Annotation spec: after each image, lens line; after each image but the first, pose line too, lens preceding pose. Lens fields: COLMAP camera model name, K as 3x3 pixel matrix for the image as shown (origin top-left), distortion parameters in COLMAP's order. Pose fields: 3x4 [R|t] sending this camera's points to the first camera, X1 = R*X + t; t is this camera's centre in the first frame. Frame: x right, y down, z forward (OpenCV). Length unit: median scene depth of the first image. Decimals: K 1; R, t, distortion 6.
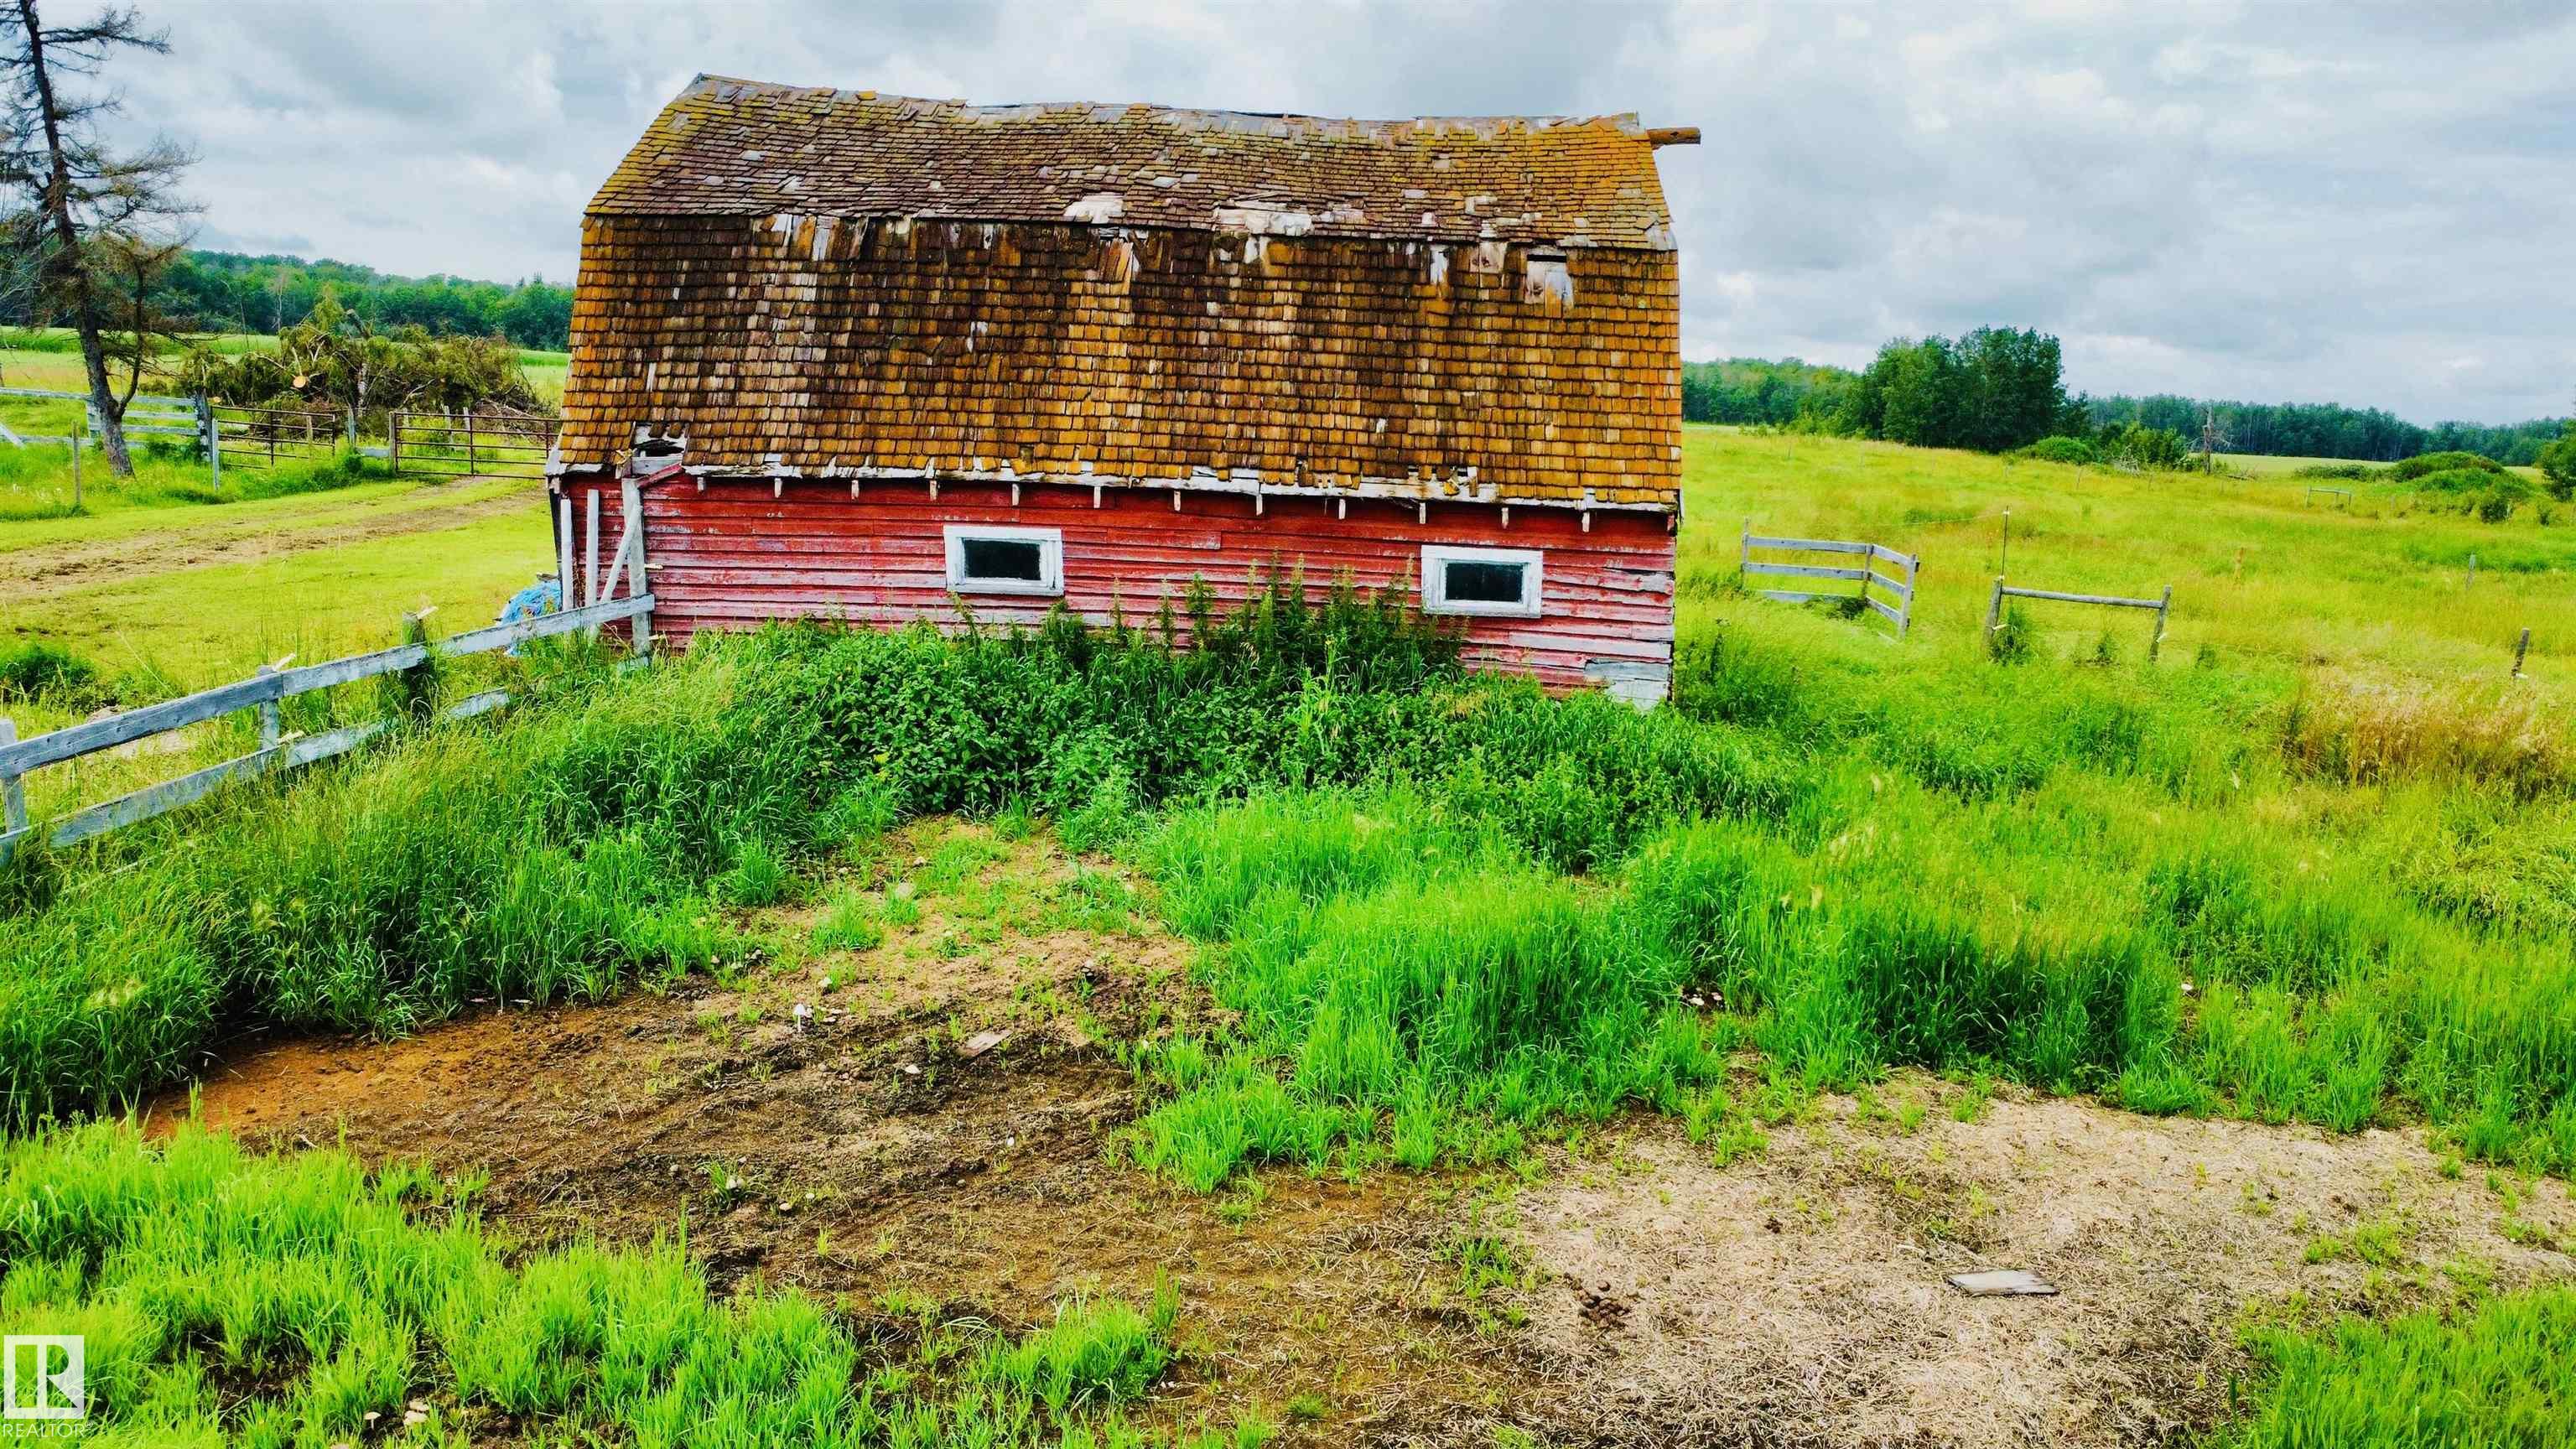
lens RADIAL K [[1861.4, 0, 1288.8], [0, 1861.4, 720.7], [0, 0, 1]] dist [-0.026508, -0.008909]
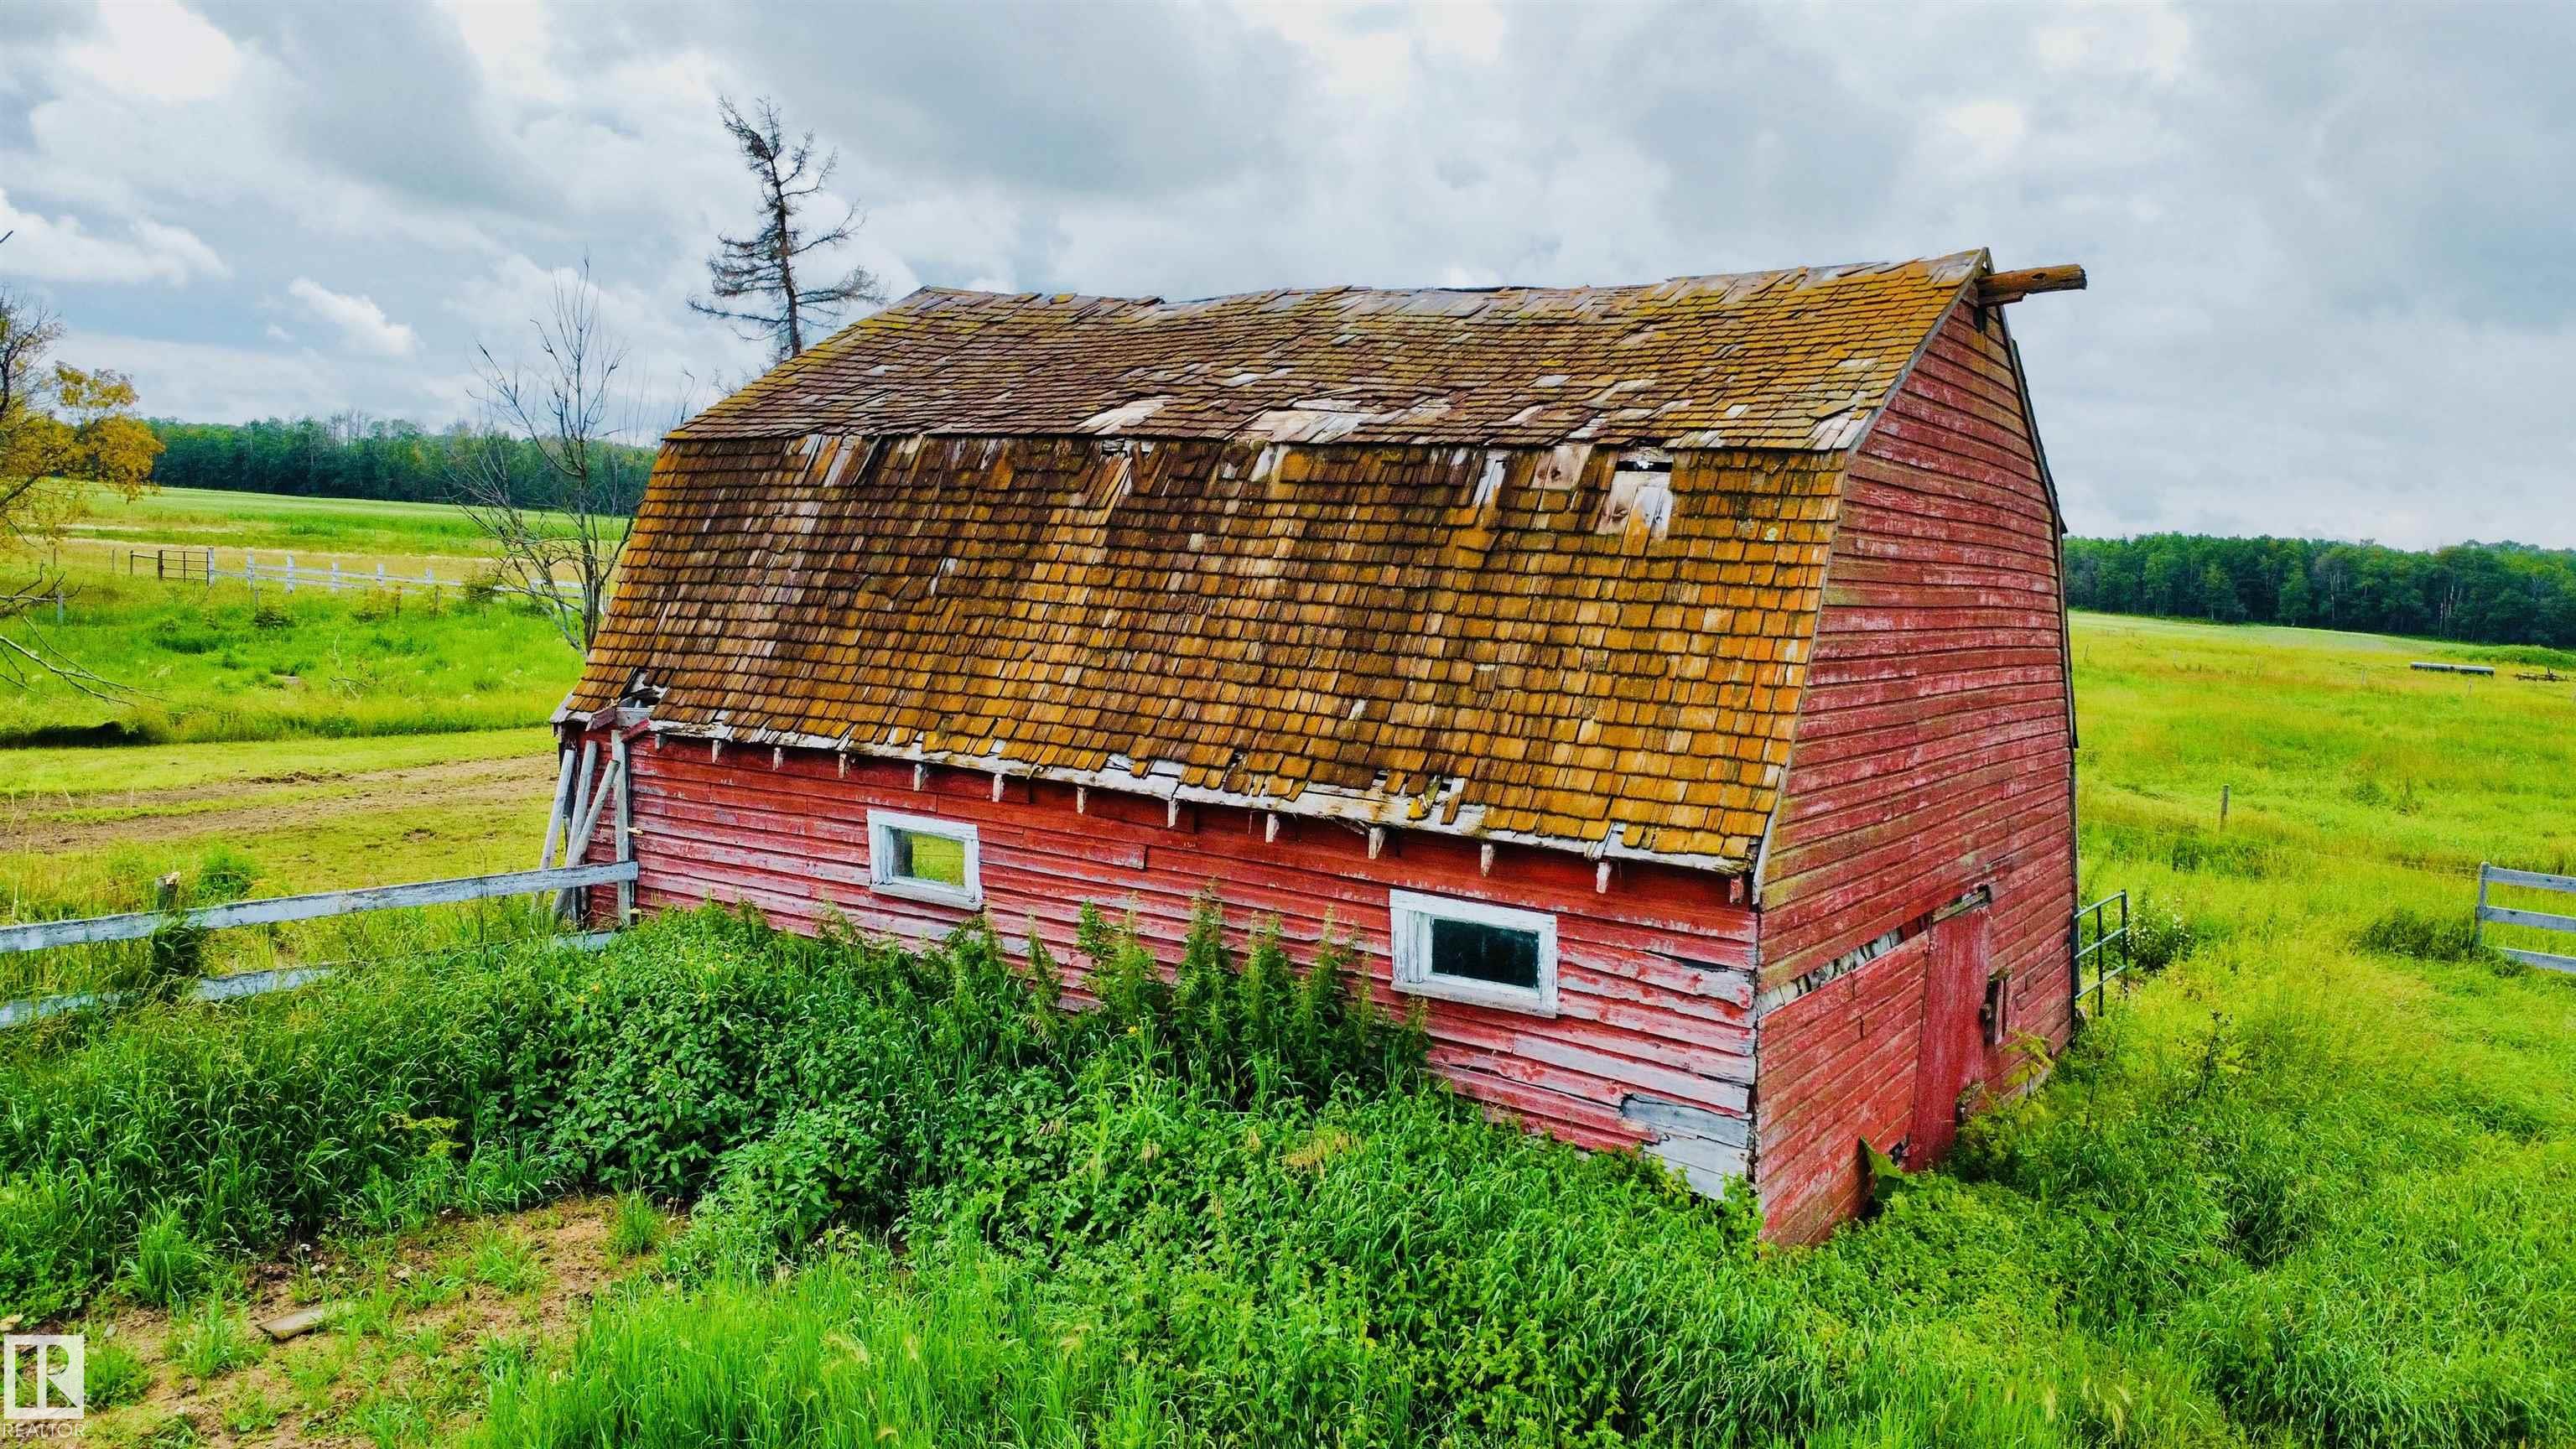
lens RADIAL K [[1861.4, 0, 1287.3], [0, 1861.4, 718.7], [0, 0, 1]] dist [-0.026508, -0.008909]
pose [[0.869861, 0.045349, -0.491208, 0.360505], [-0.102531, 0.990640, -0.090110, -0.089437], [0.482524, 0.128747, 0.866369, 0.385631]]
